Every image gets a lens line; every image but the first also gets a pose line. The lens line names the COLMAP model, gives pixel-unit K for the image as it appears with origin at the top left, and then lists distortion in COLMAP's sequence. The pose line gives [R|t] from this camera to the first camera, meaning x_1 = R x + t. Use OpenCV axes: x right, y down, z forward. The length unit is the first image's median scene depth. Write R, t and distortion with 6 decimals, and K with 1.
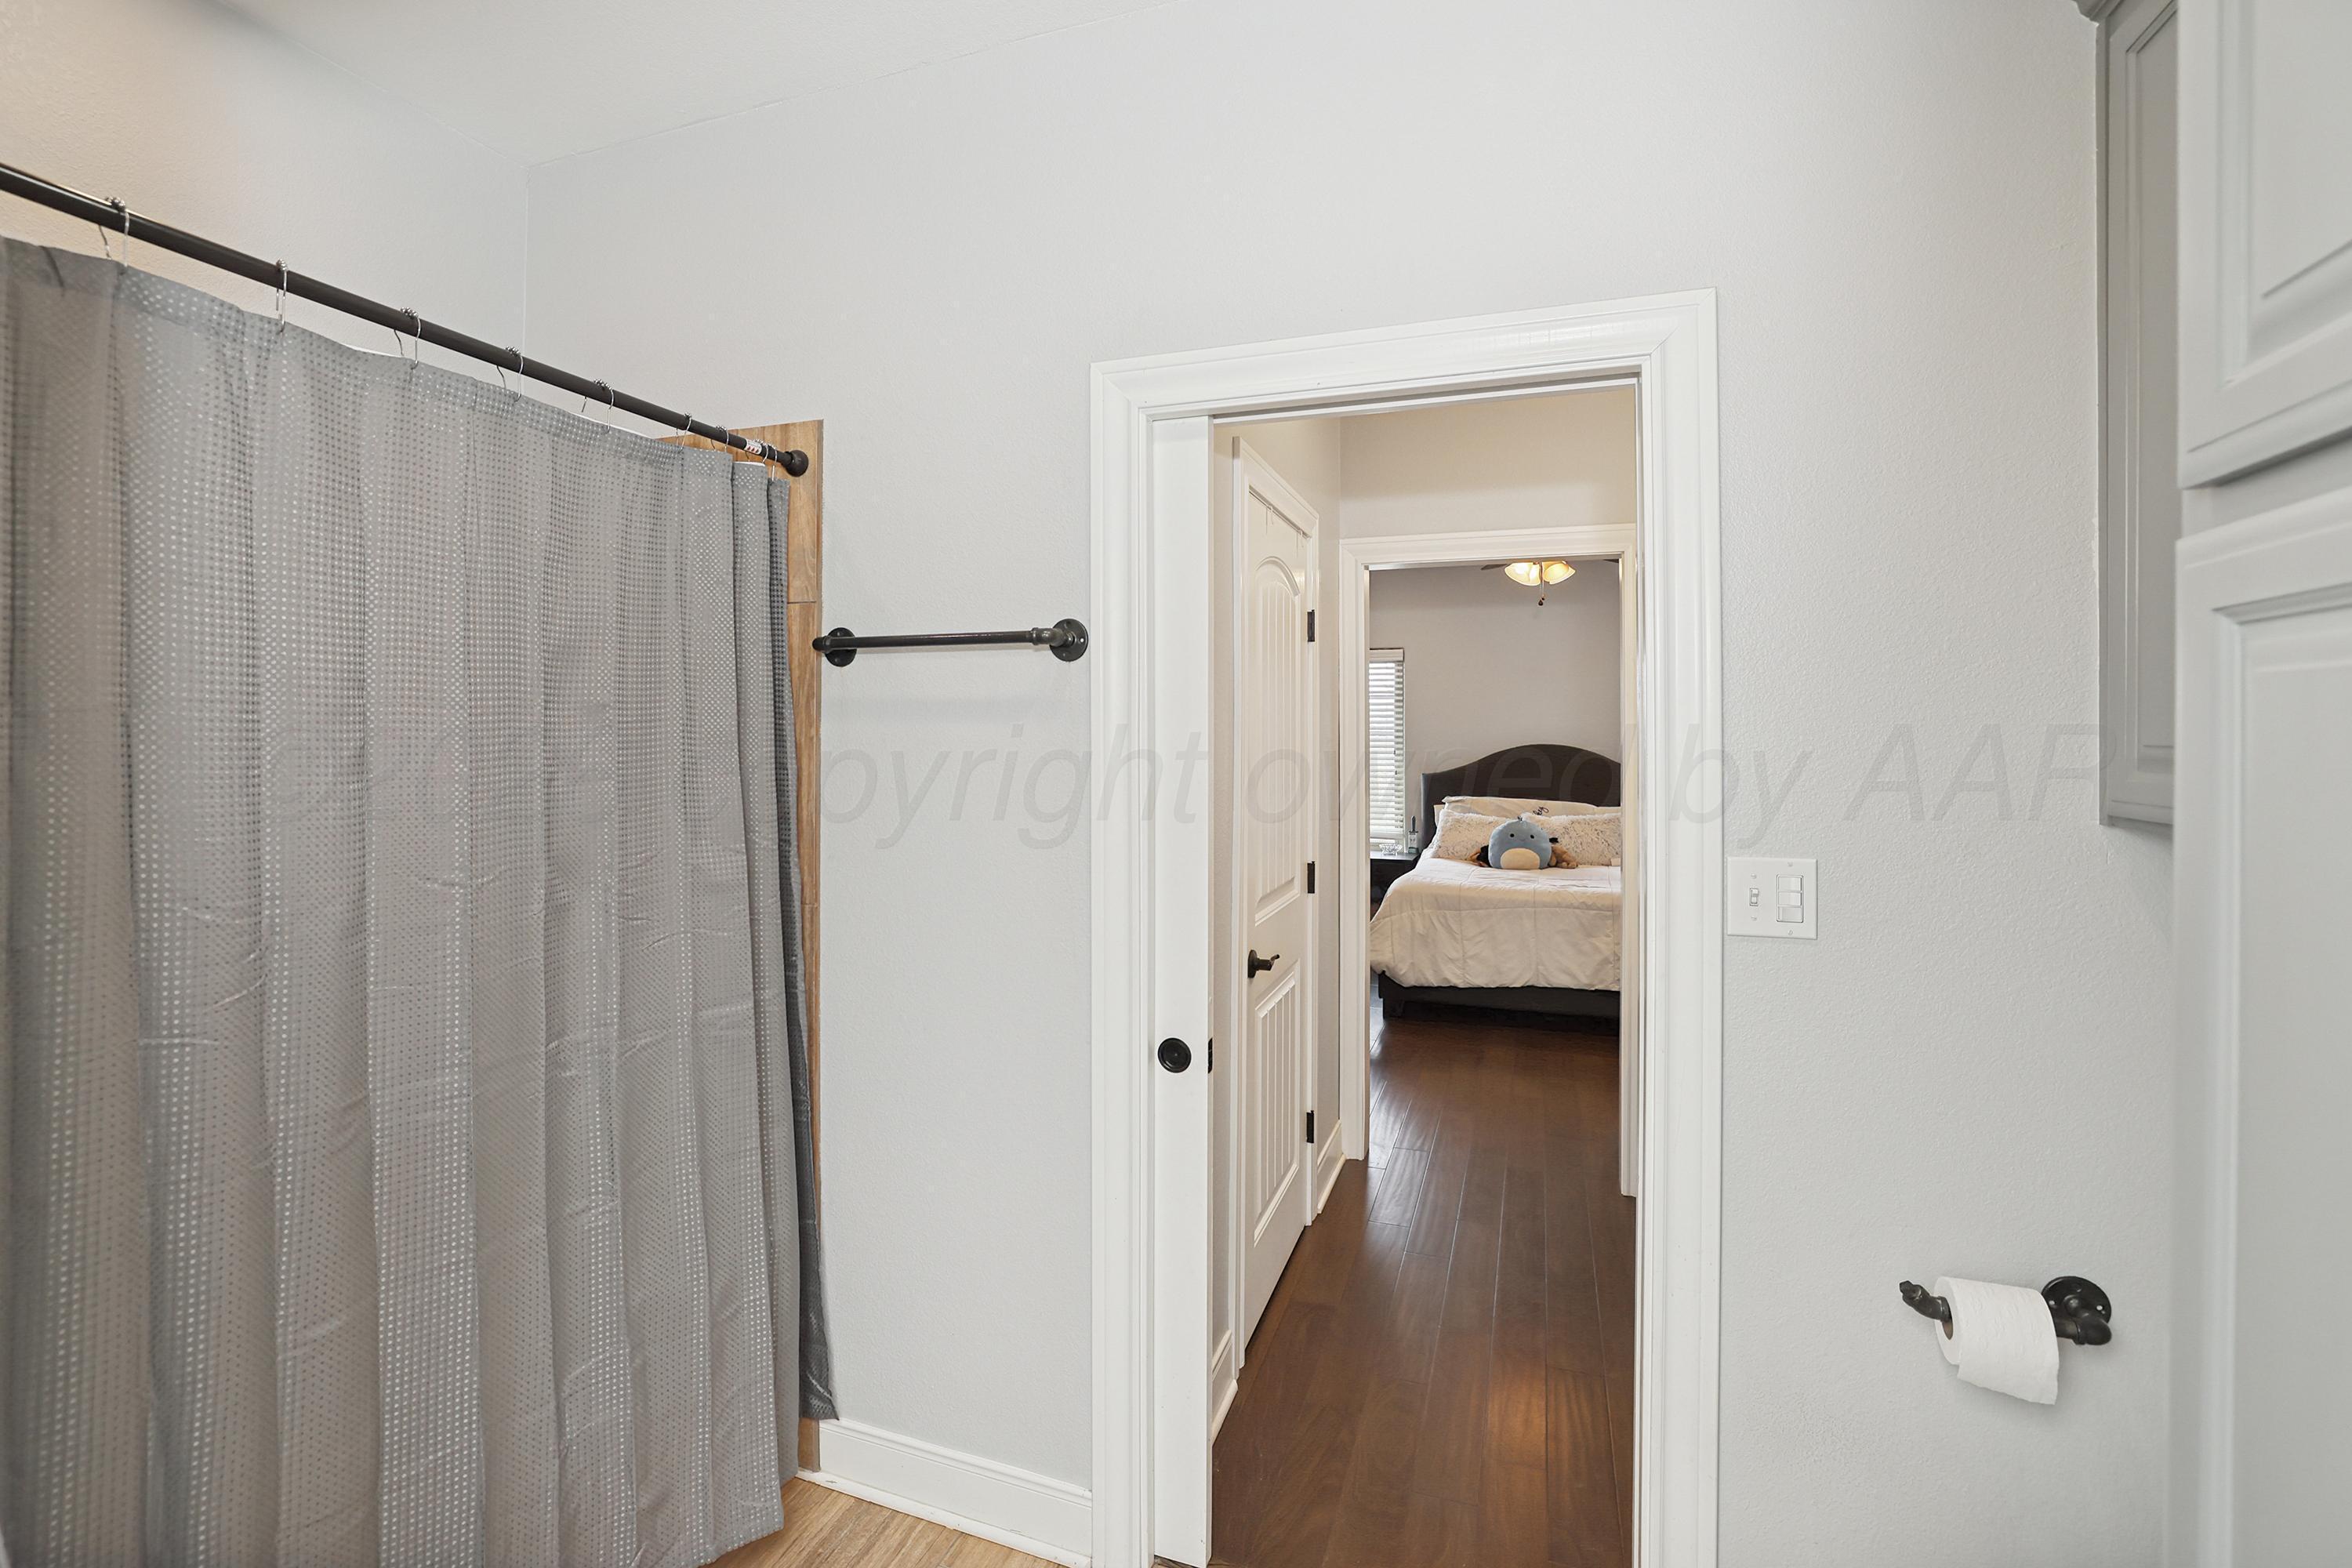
lens RADIAL K [[1050.1, 0, 1141.7], [0, 1050.1, 742.9], [0, 0, 1]] dist [-0.008944, 0.000835]
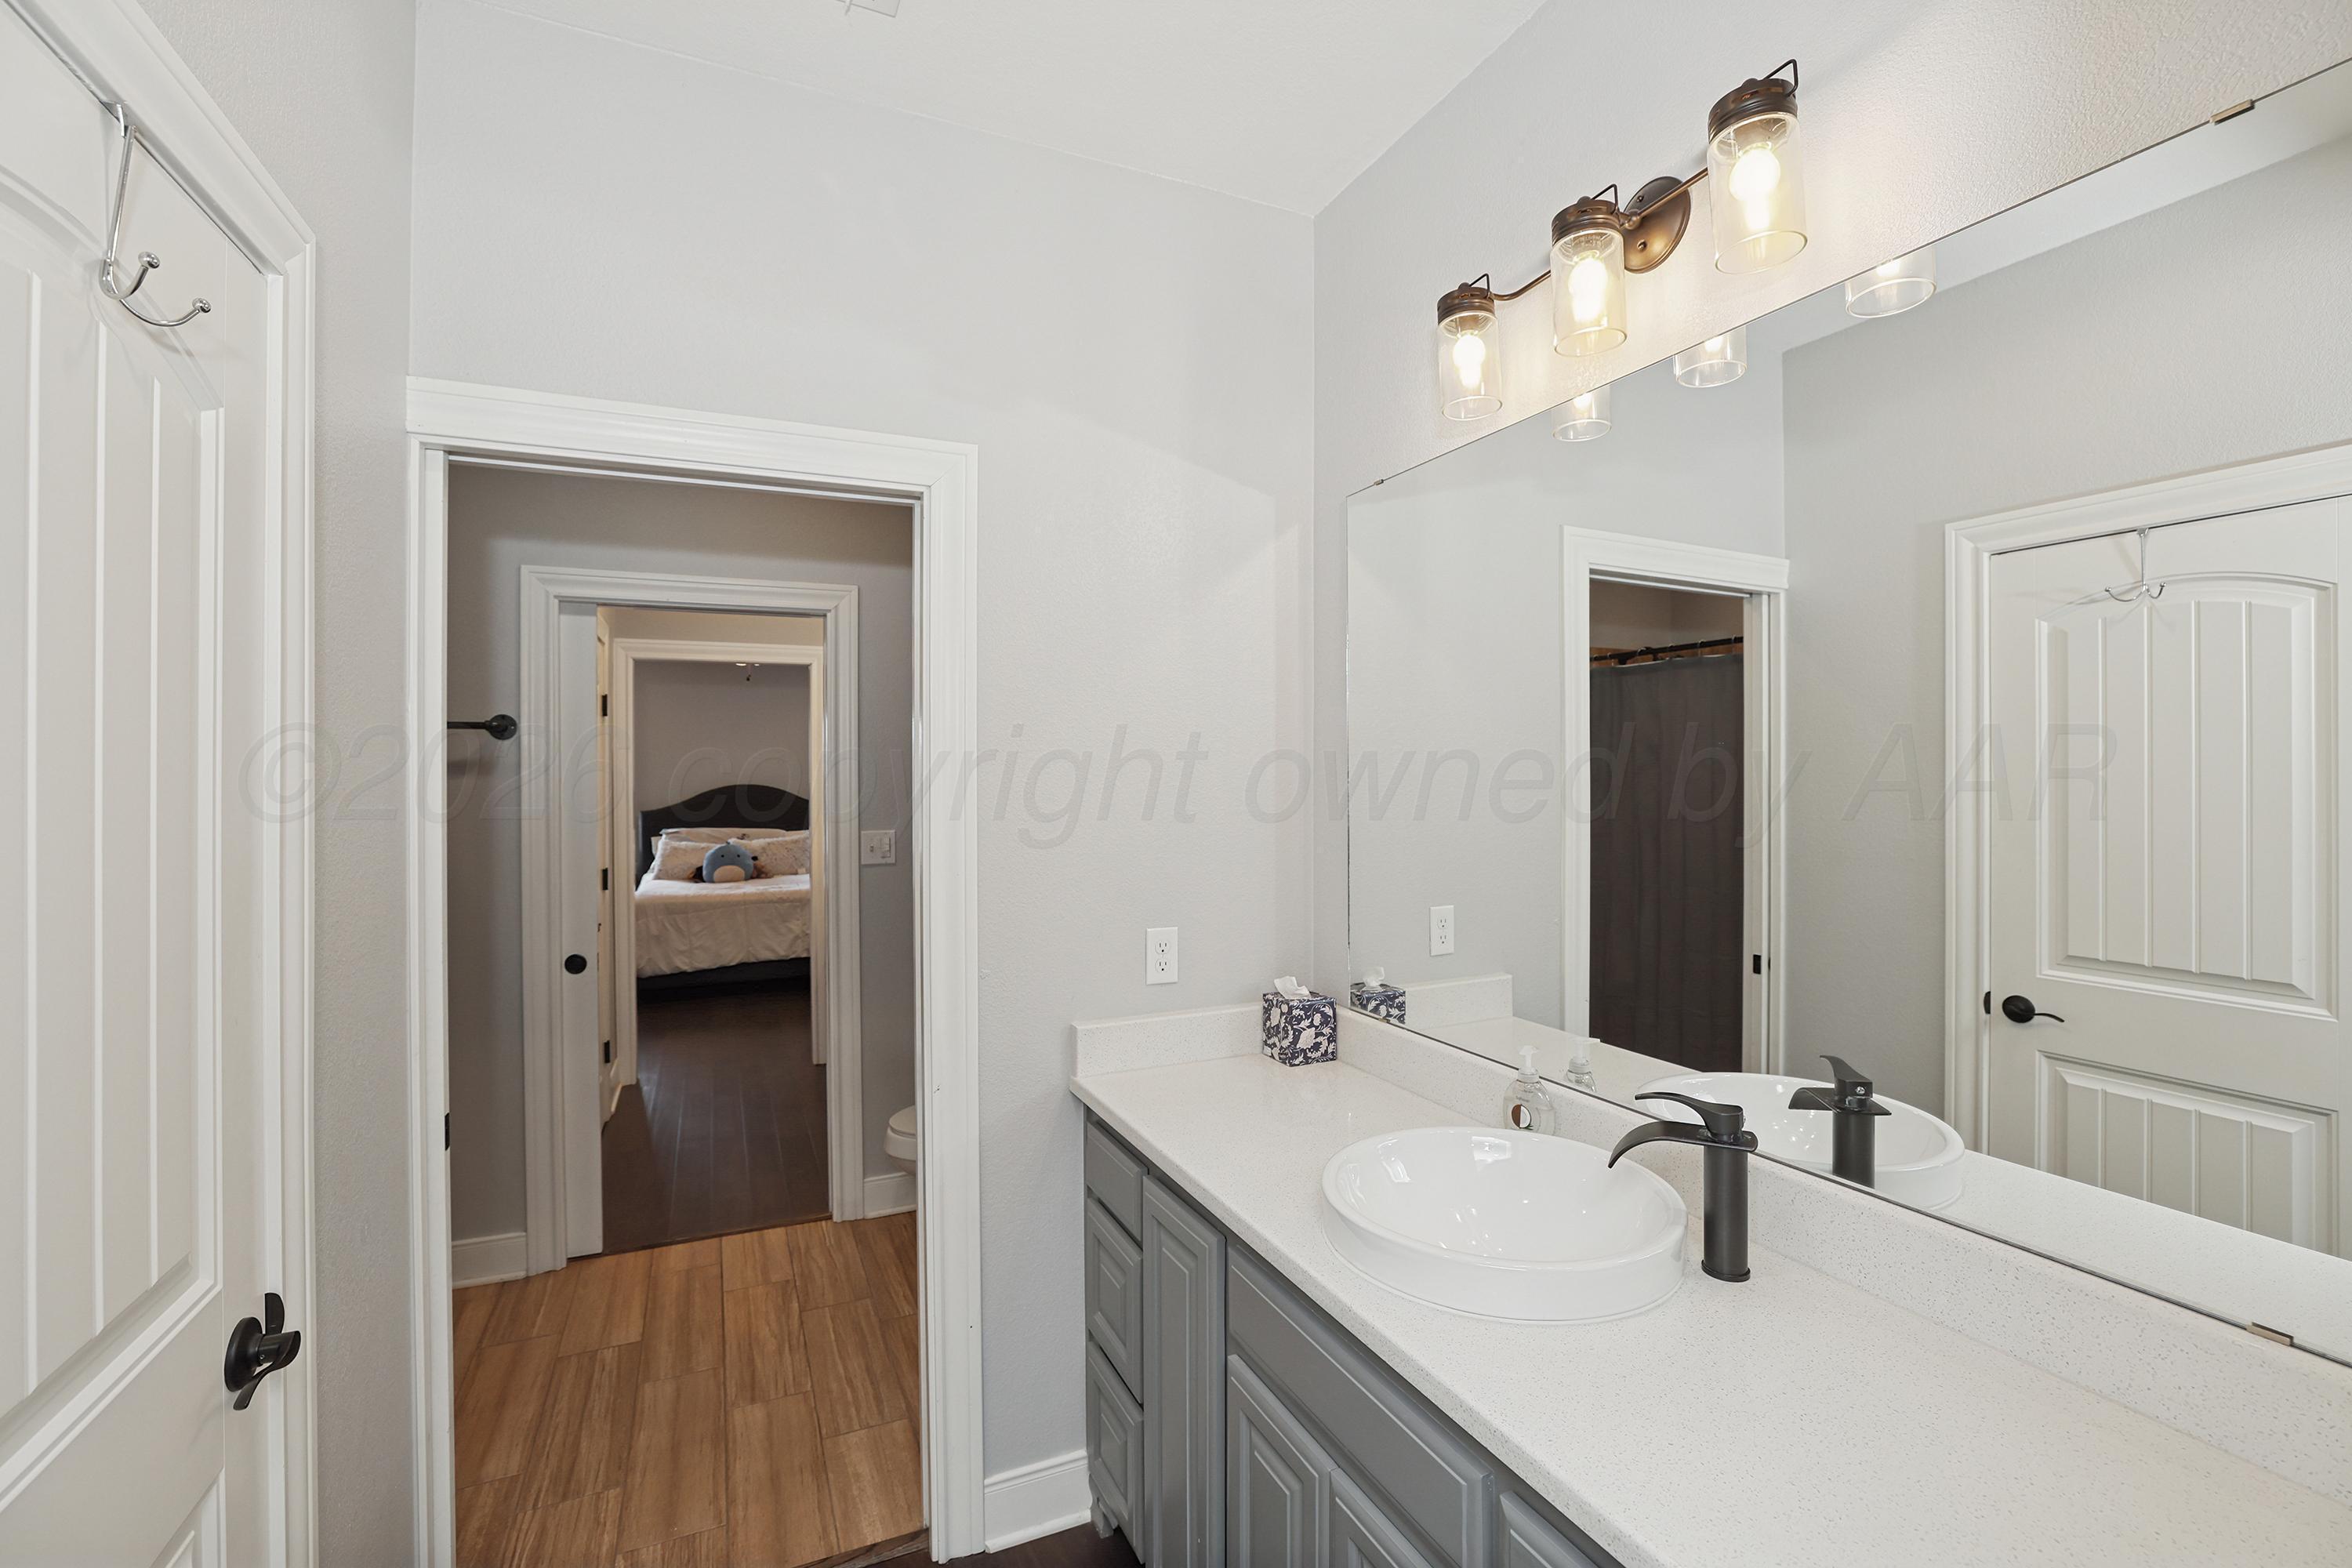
lens RADIAL K [[1050.1, 0, 1178.6], [0, 1050.1, 777.6], [0, 0, 1]] dist [-0.008944, 0.000835]
pose [[0.709725, -0.005934, 0.704454, -0.155297], [0.009302, 0.999956, -0.000949, -0.001283], [-0.704418, 0.007226, 0.709749, -0.306262]]
